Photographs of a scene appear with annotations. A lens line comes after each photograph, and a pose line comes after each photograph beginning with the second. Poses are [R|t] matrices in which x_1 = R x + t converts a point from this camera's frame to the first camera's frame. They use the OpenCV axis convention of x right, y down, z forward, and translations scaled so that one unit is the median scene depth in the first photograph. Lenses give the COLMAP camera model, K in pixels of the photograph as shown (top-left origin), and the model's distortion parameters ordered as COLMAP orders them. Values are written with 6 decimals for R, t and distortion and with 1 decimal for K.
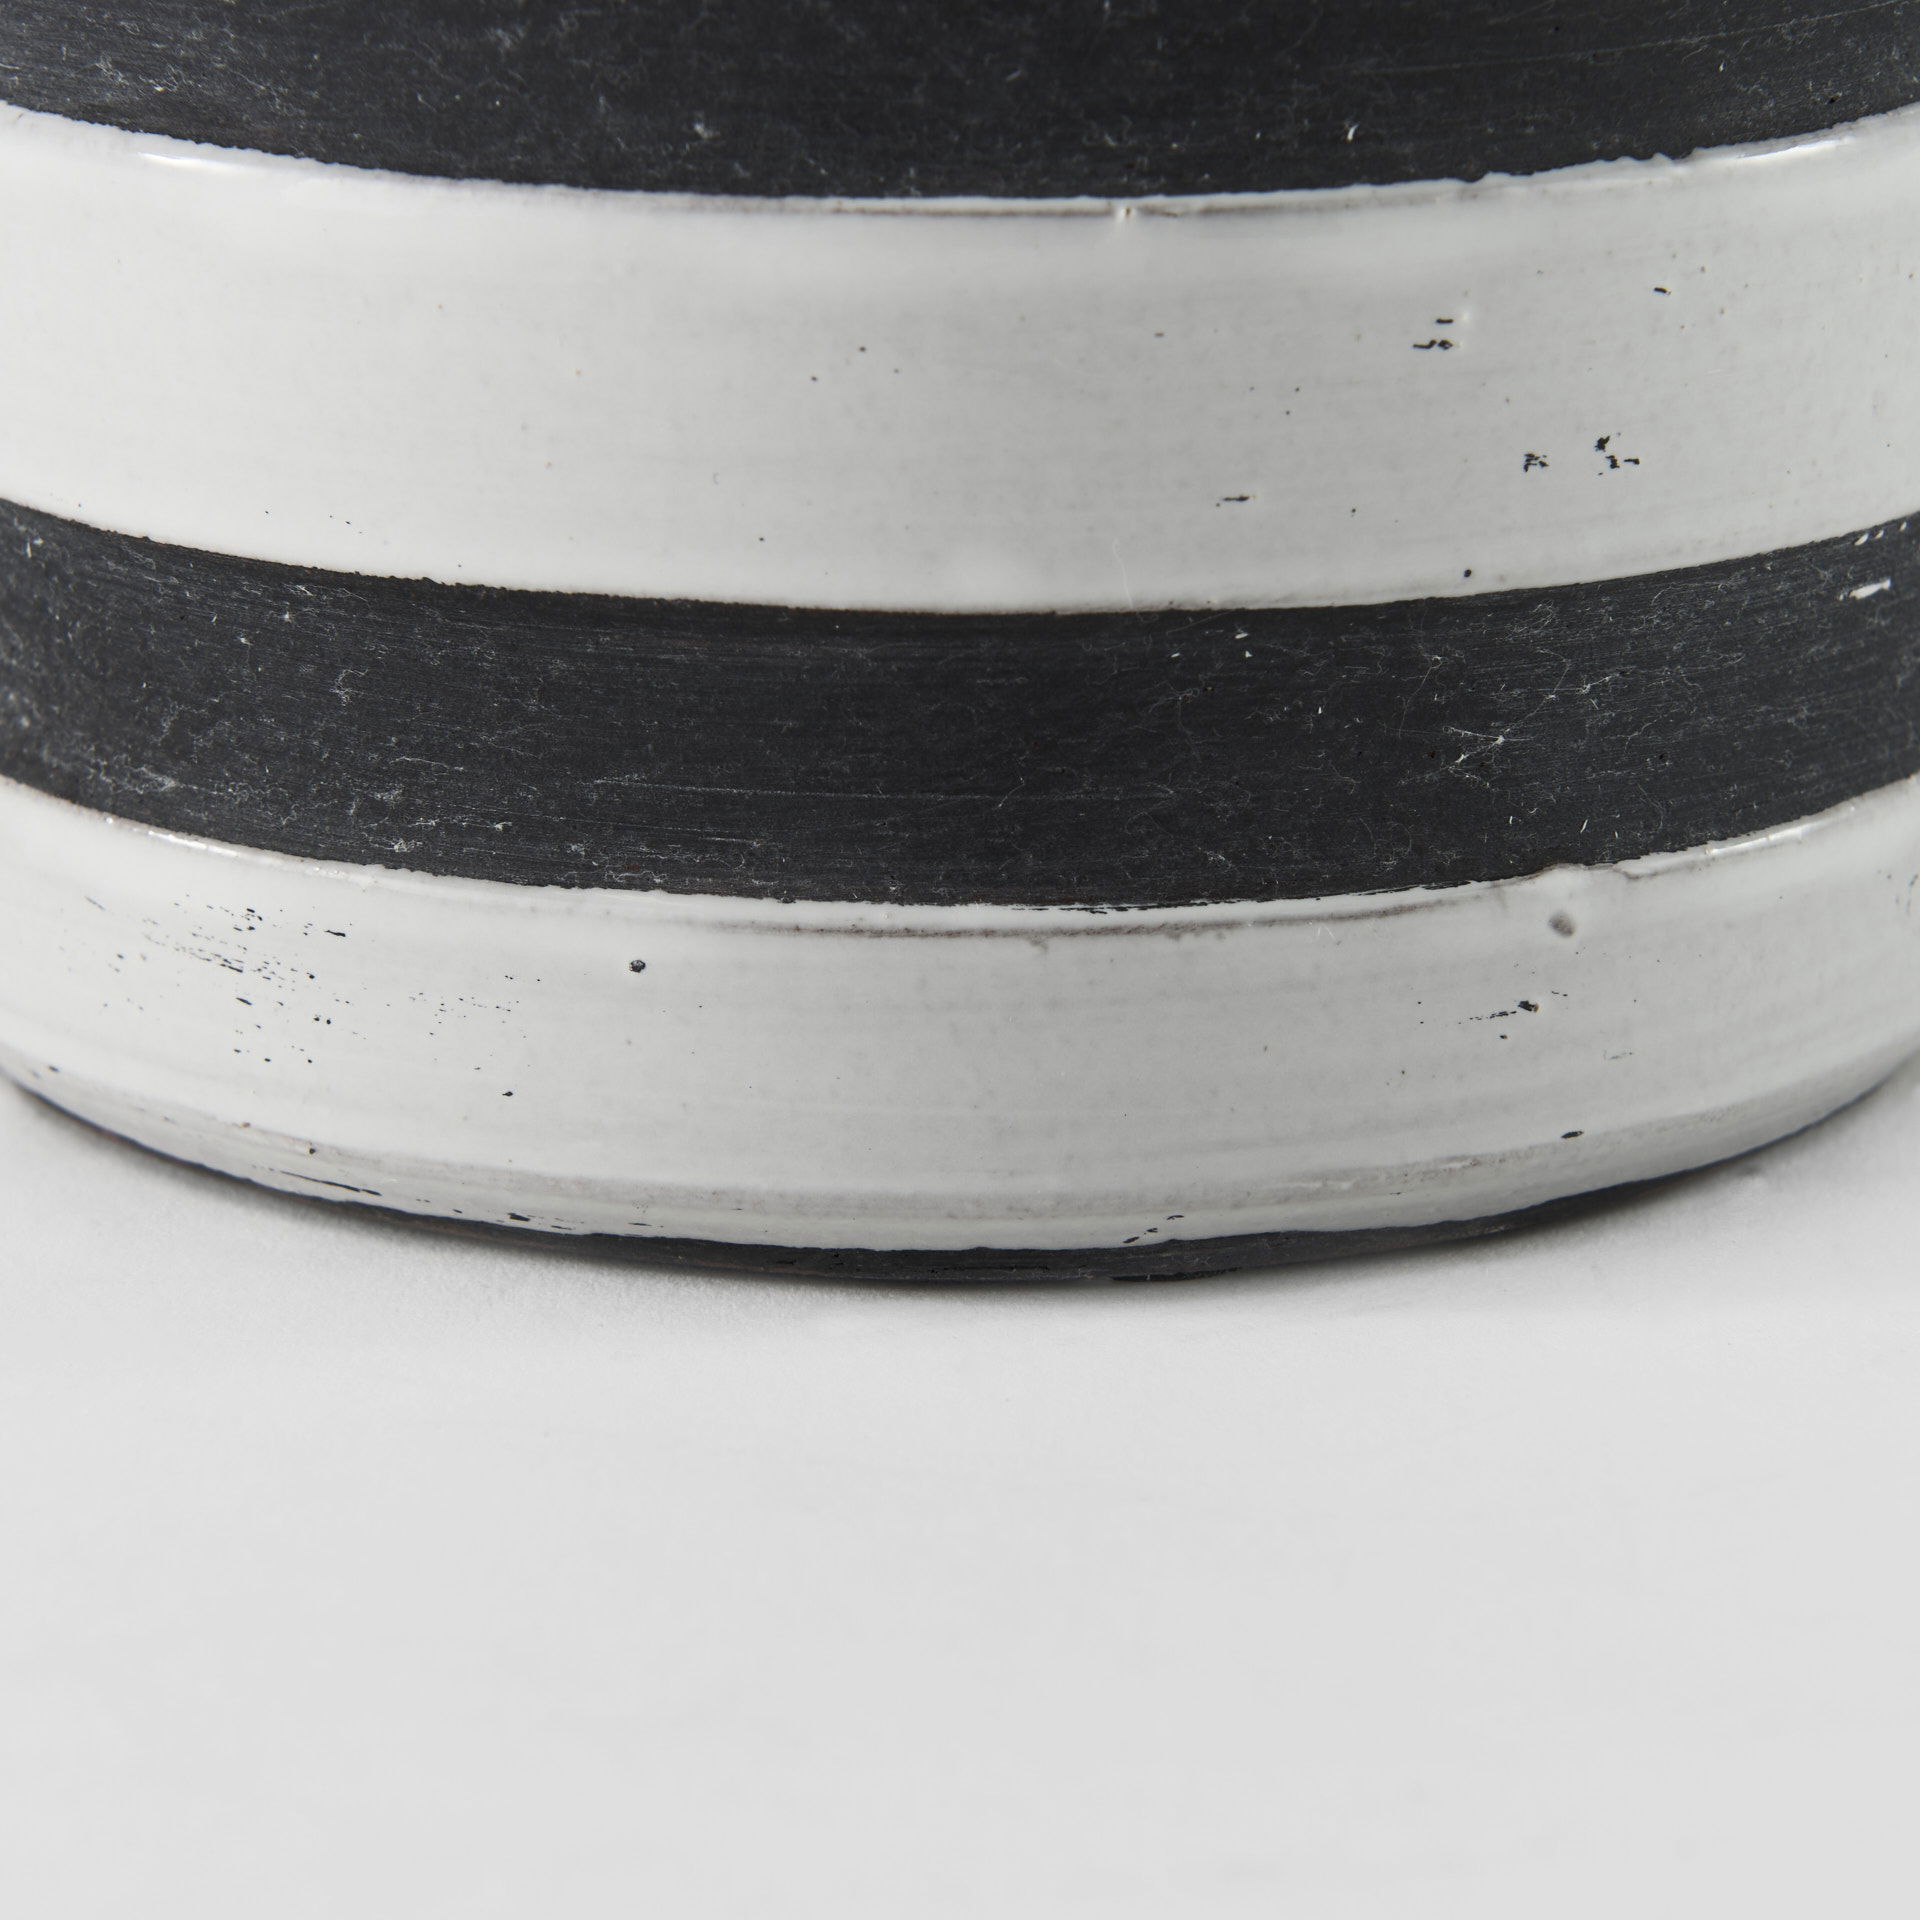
lens RADIAL K [[7247.6, 0, 1069.2], [0, 7247.6, 959.5], [0, 0, 1]] dist [0.013988, 0.384209]
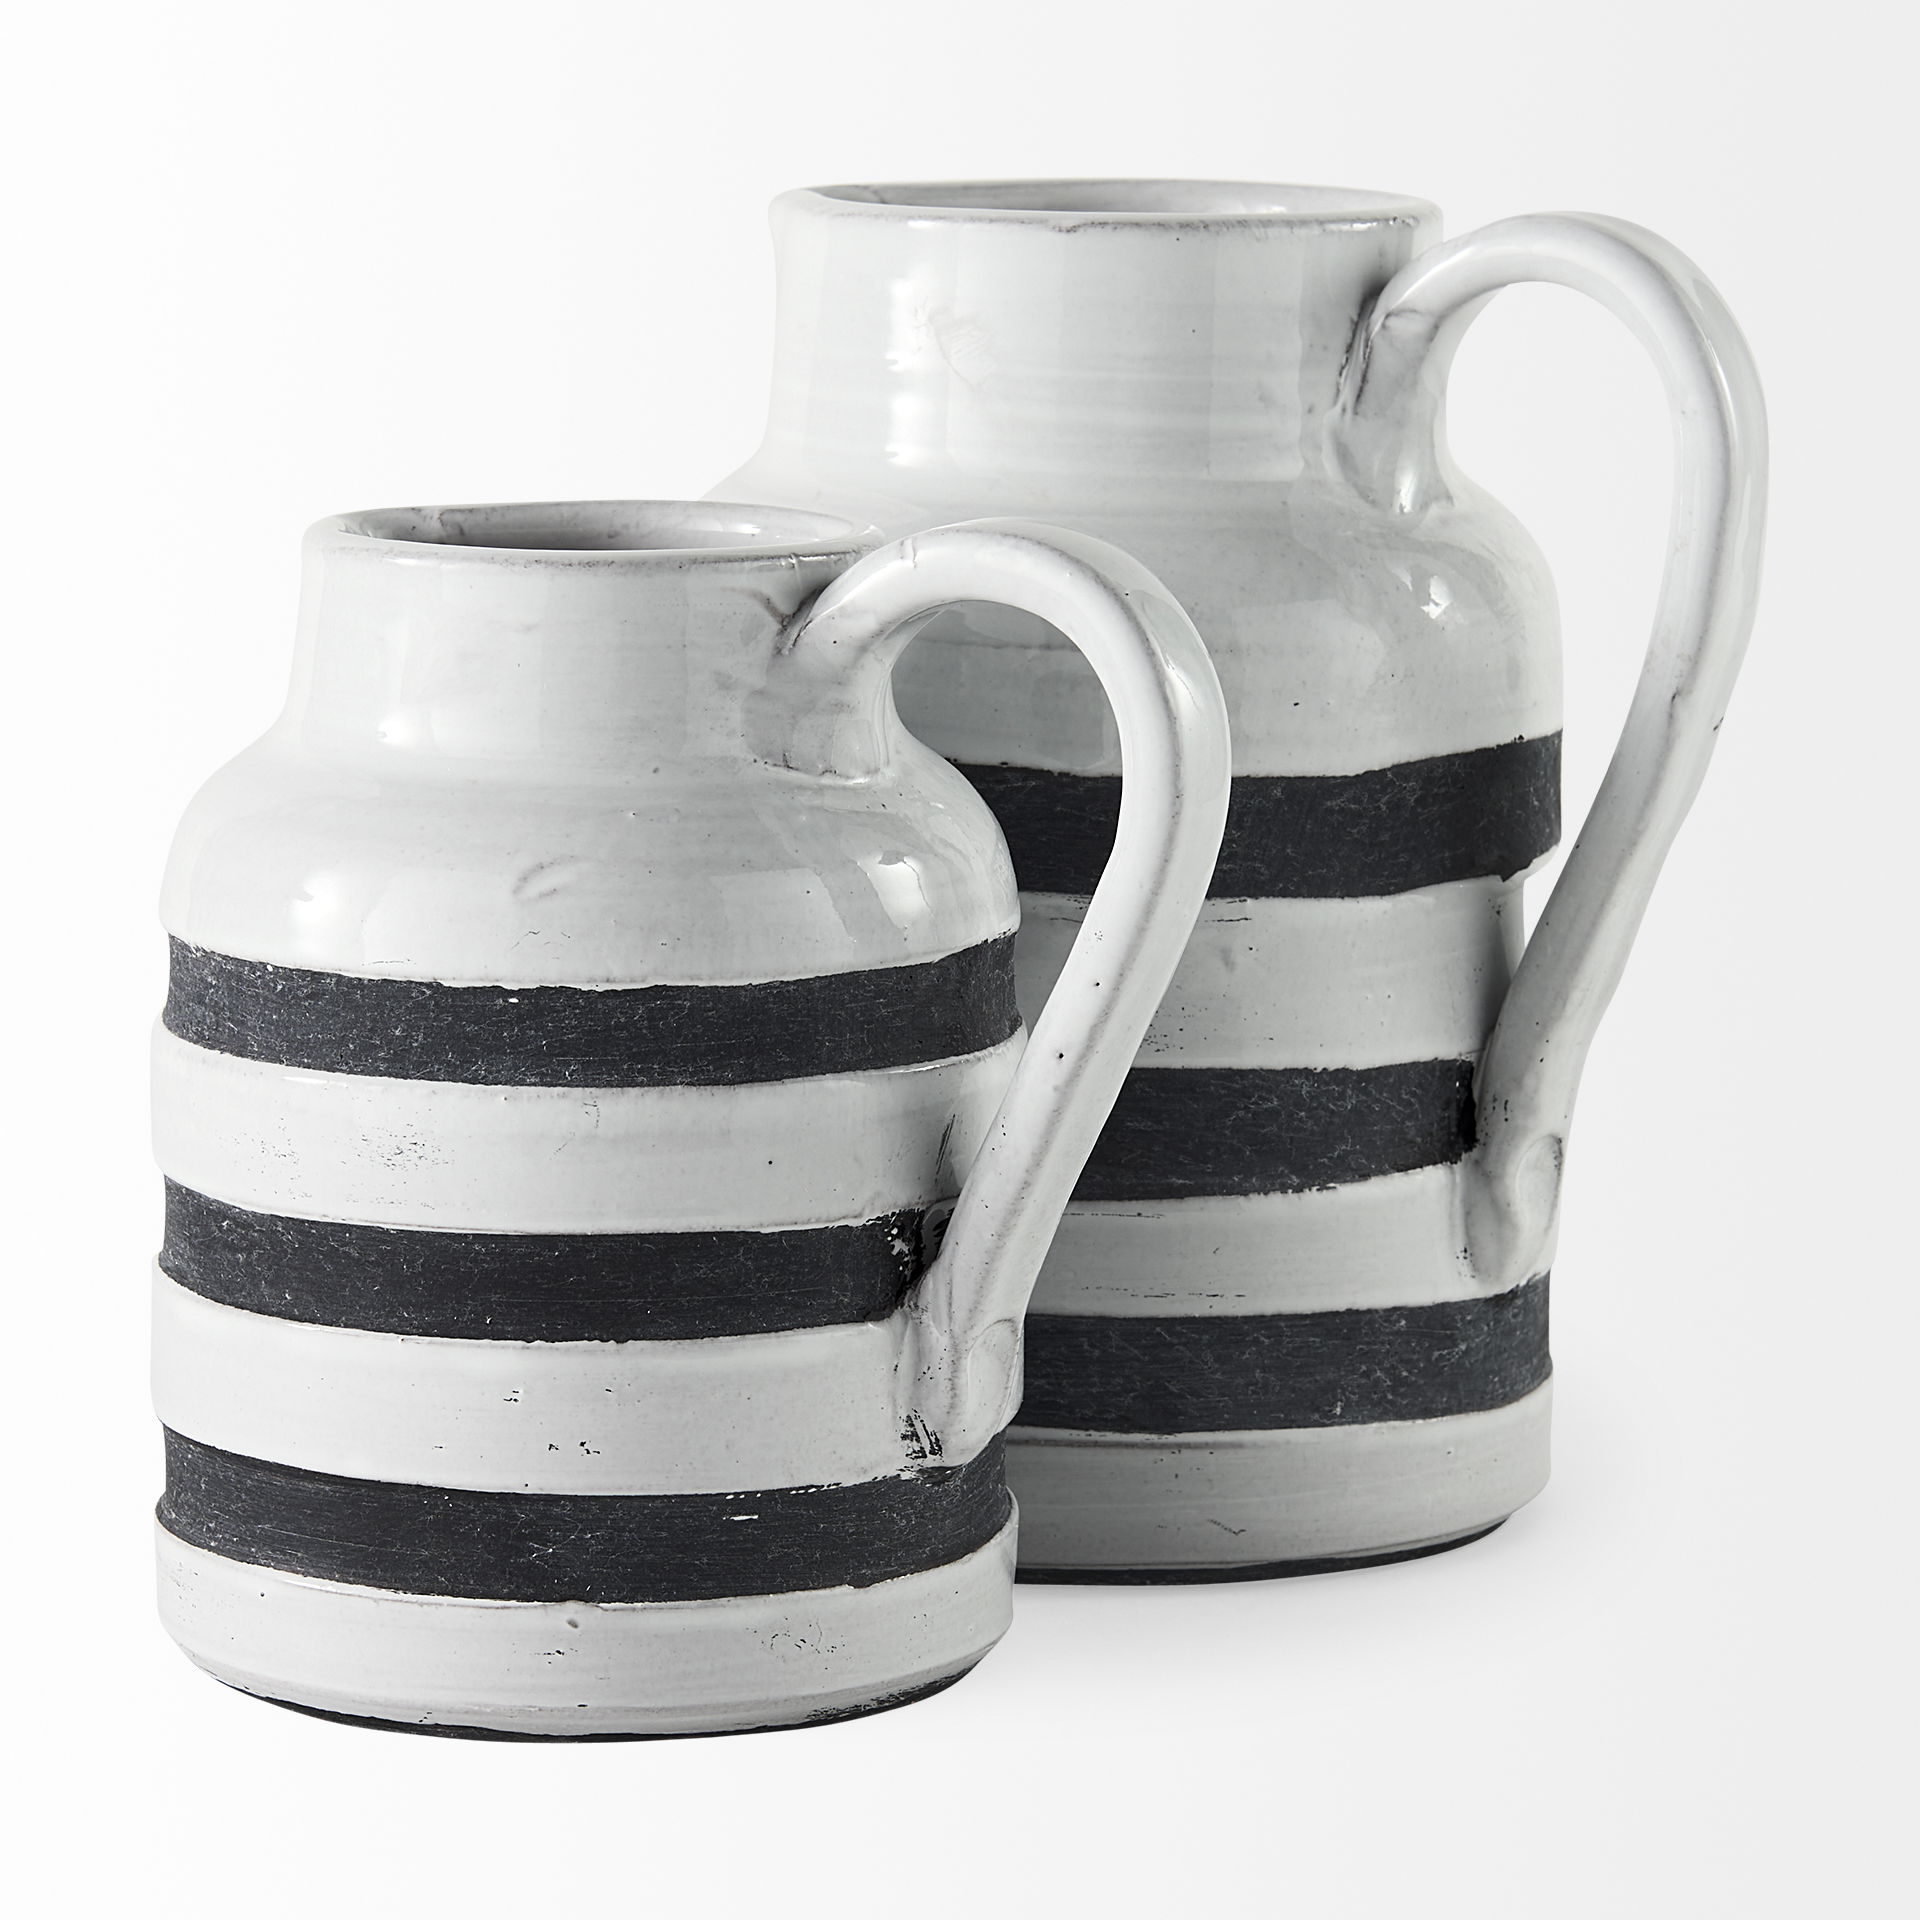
lens RADIAL K [[7247.6, 0, 1069.2], [0, 7247.6, 959.5], [0, 0, 1]] dist [0.013988, 0.384209]
pose [[0.888420, 0.079181, -0.452151, 1.437936], [-0.146105, 0.982561, -0.115010, 0.035860], [0.435159, 0.168238, 0.884495, -1.342887]]
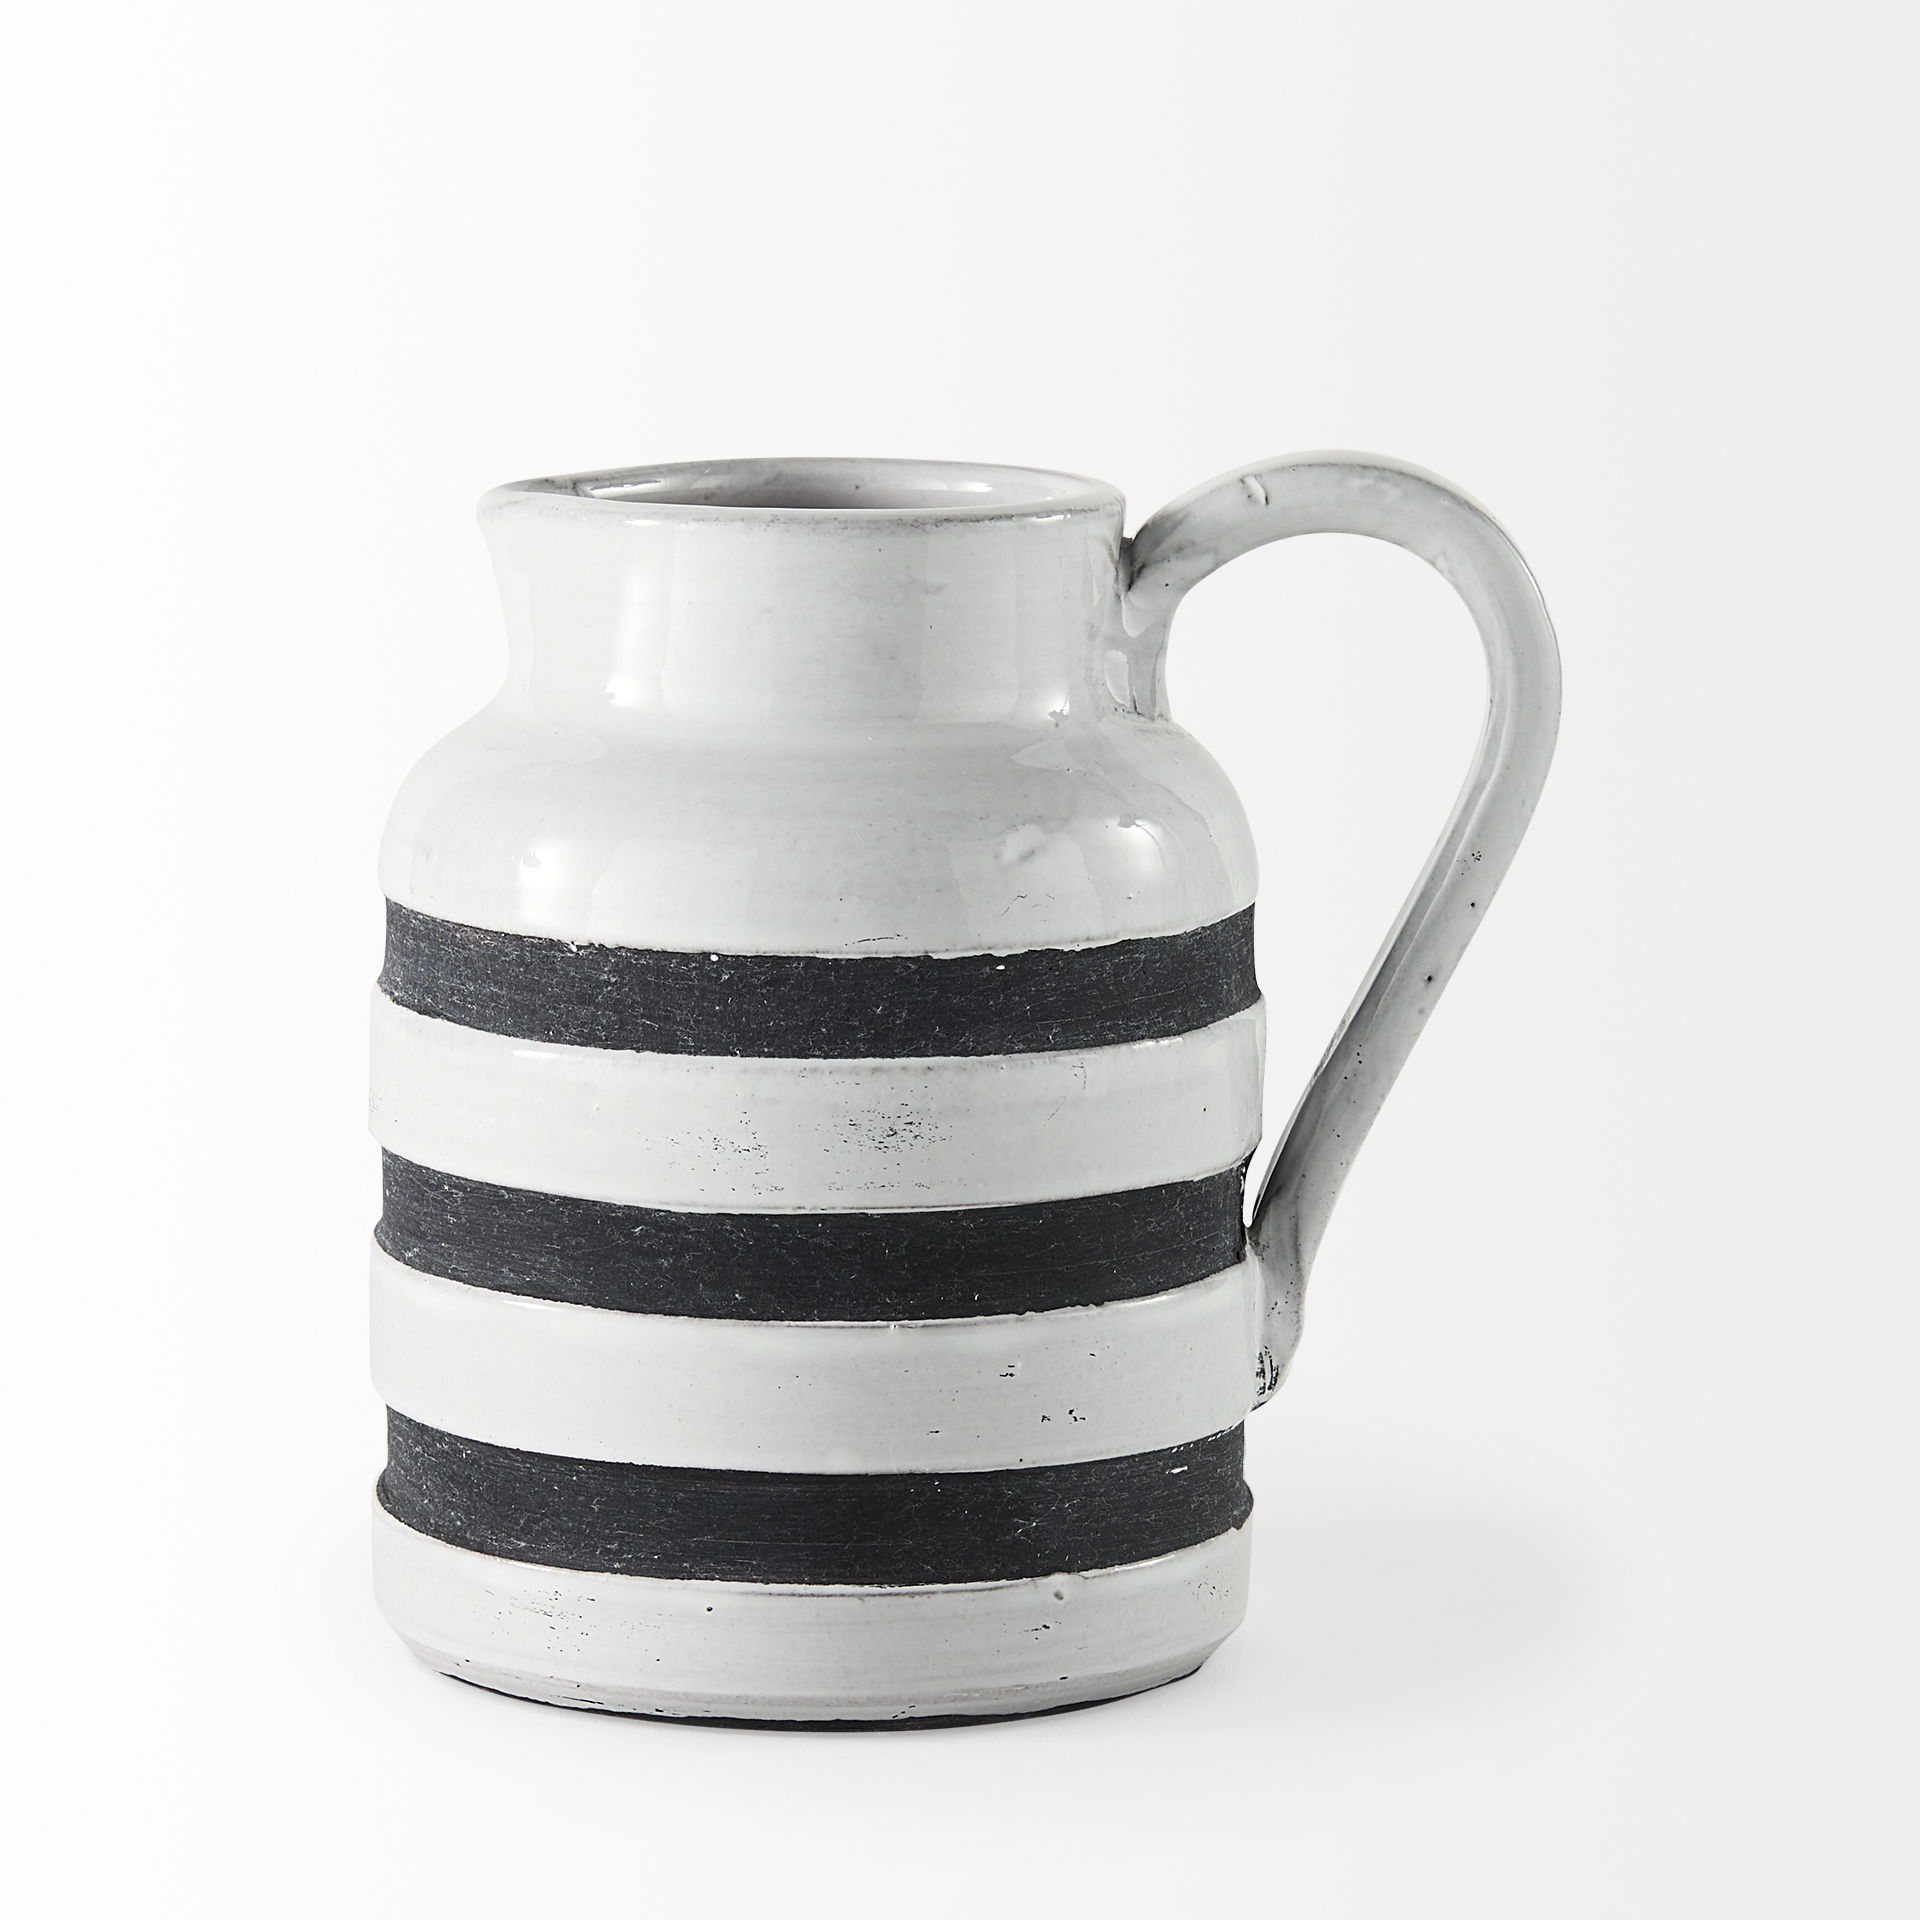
lens RADIAL K [[7182.7, 0, 726.6], [0, 7182.7, 959.8], [0, 0, 1]] dist [0.098625, 0.669652]
pose [[0.999997, -0.000378, 0.002511, -0.059633], [0.000732, 0.989759, -0.142747, 0.140976], [-0.002432, 0.142749, 0.989756, -1.634074]]
